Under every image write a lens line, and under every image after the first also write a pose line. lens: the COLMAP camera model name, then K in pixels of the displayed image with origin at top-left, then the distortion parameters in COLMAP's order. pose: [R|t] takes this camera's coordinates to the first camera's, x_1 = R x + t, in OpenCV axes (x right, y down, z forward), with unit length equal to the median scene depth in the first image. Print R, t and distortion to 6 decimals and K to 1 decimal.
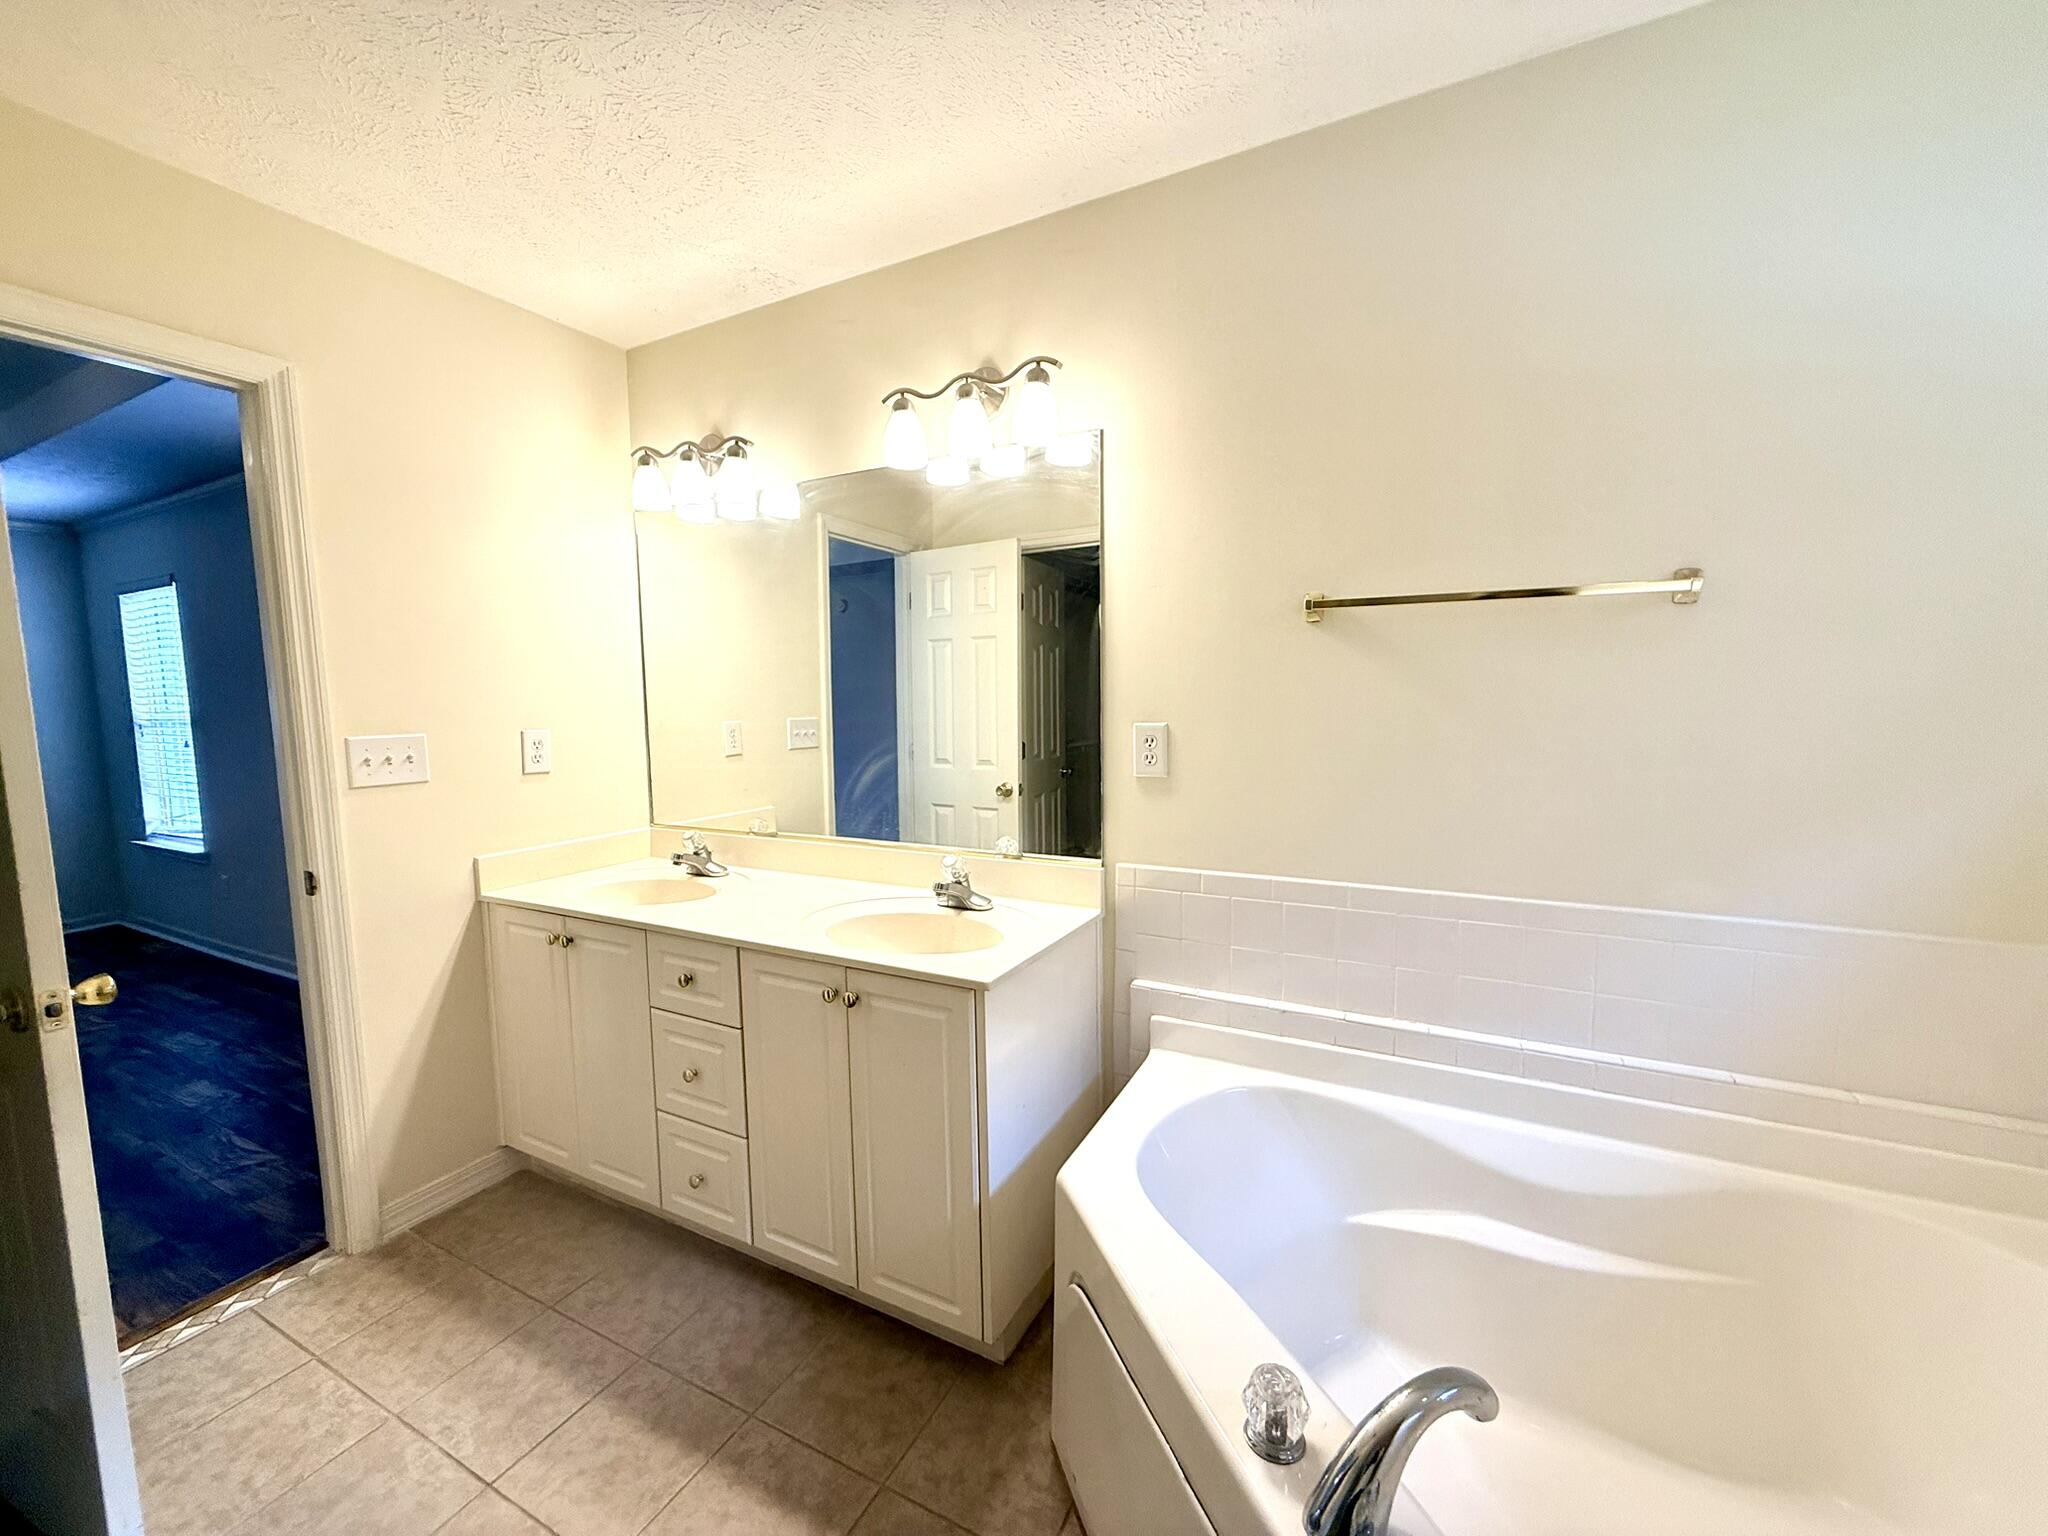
lens RADIAL K [[815.0, 0, 1022.9], [0, 815.0, 770.5], [0, 0, 1]] dist [-0.000984, 0.000188]
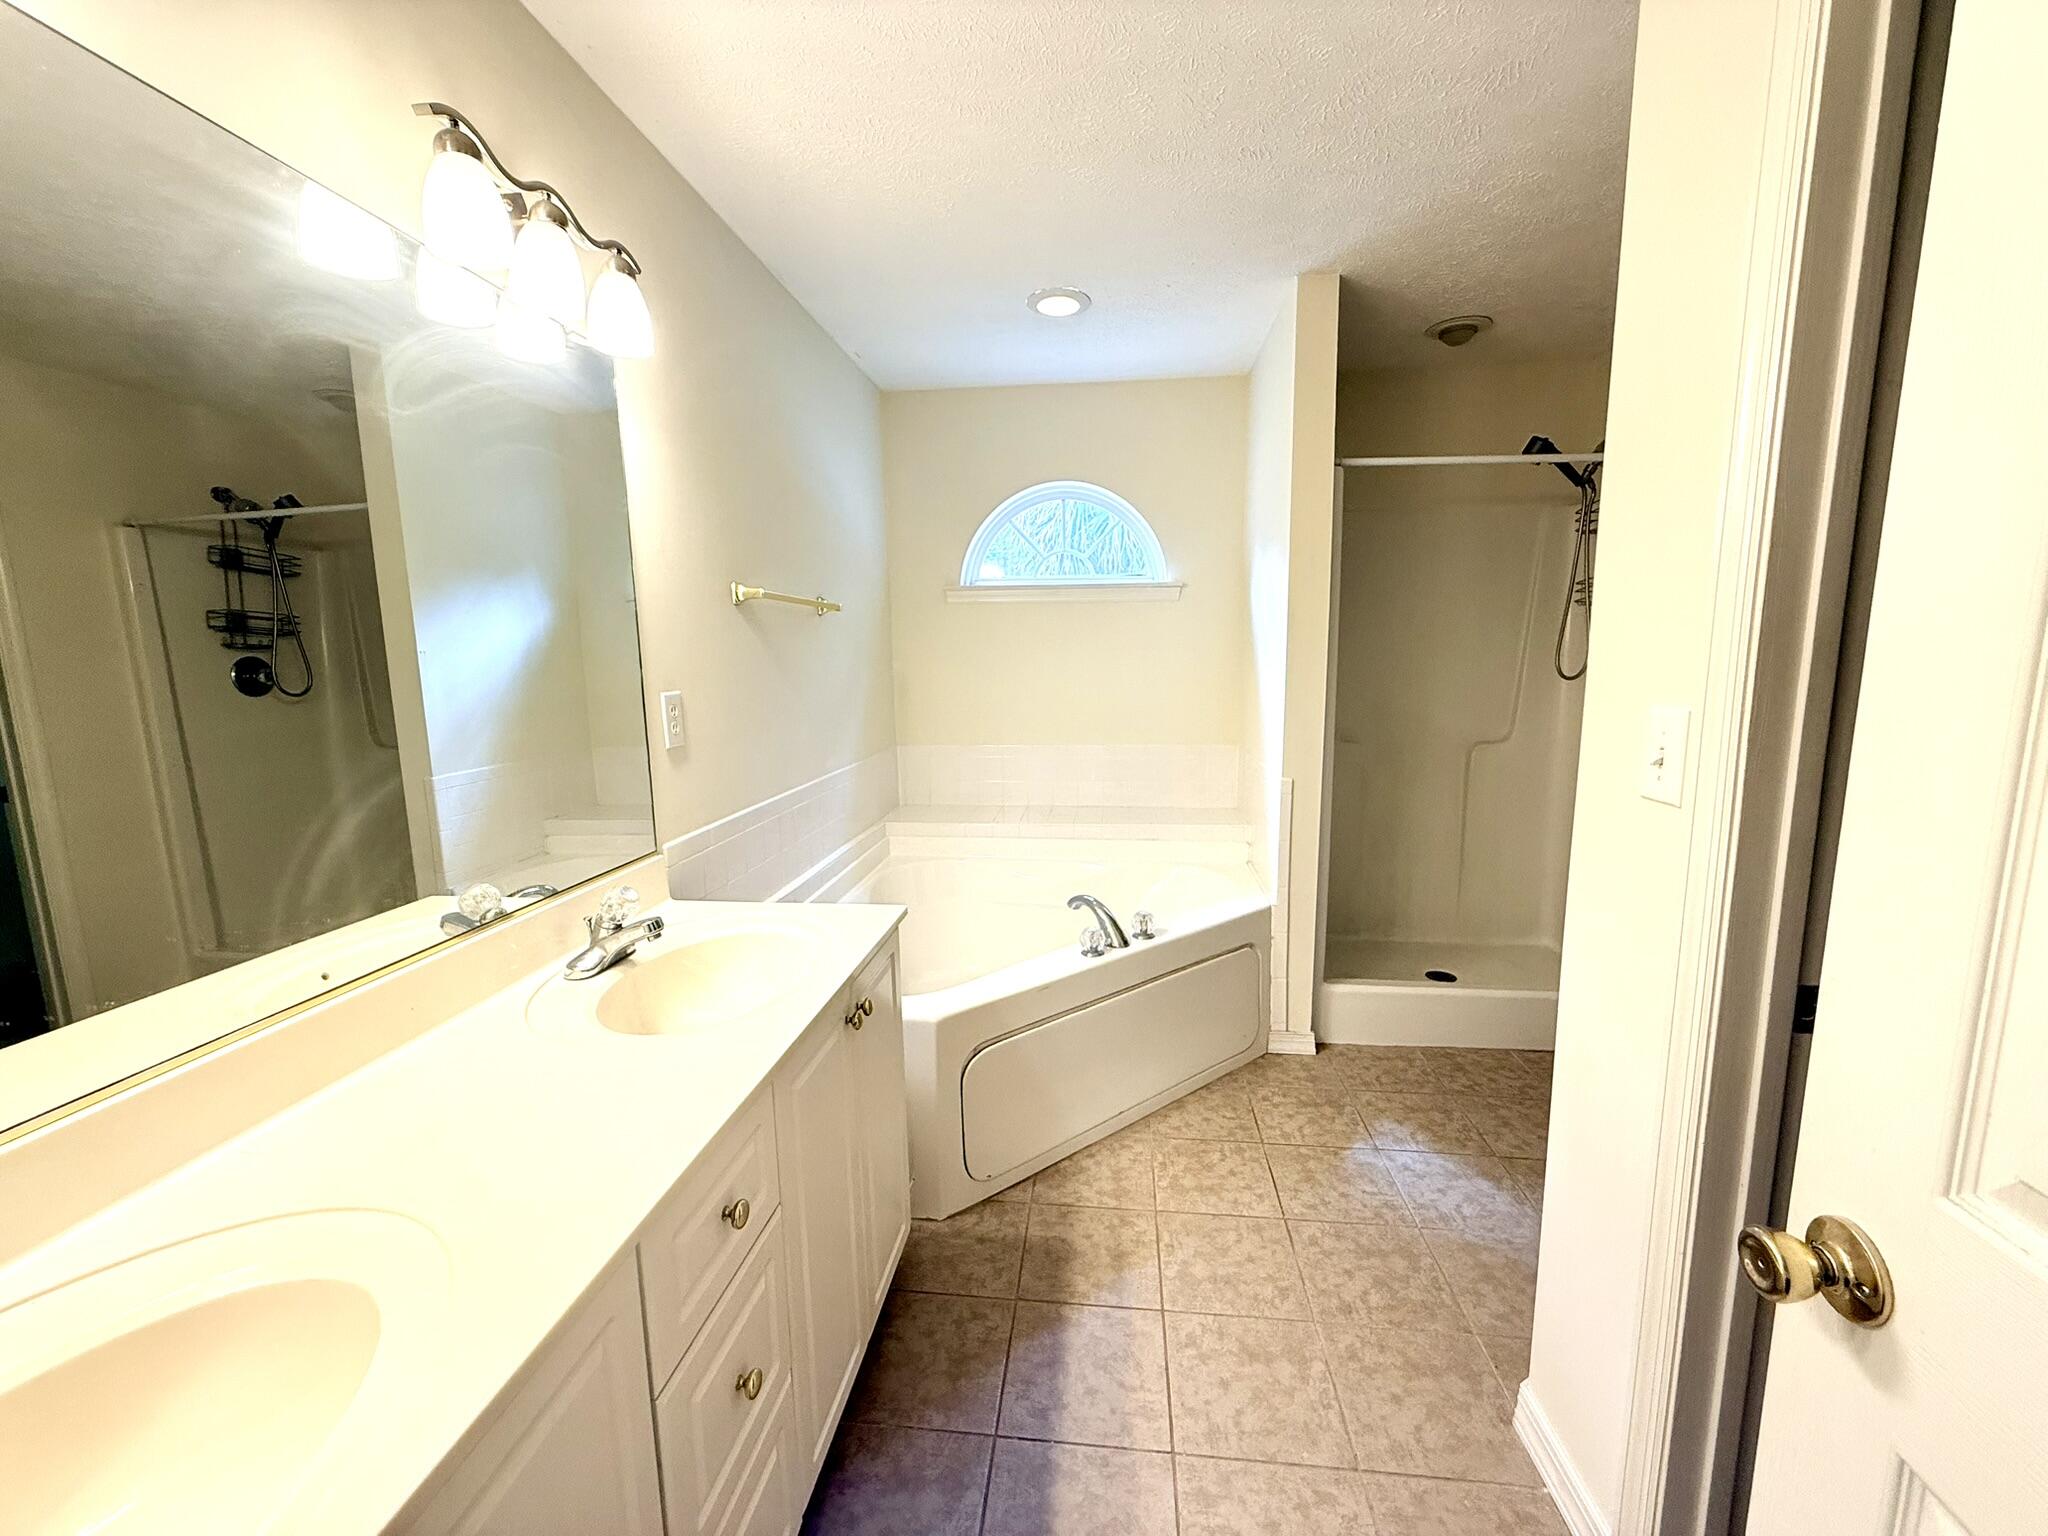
lens RADIAL K [[815.0, 0, 1022.9], [0, 815.0, 770.5], [0, 0, 1]] dist [-0.000984, 0.000188]
pose [[-0.355888, -0.104191, 0.928702, -1.188557], [0.116601, 0.981049, 0.154747, -0.088066], [-0.927226, 0.163360, -0.336995, 1.230162]]
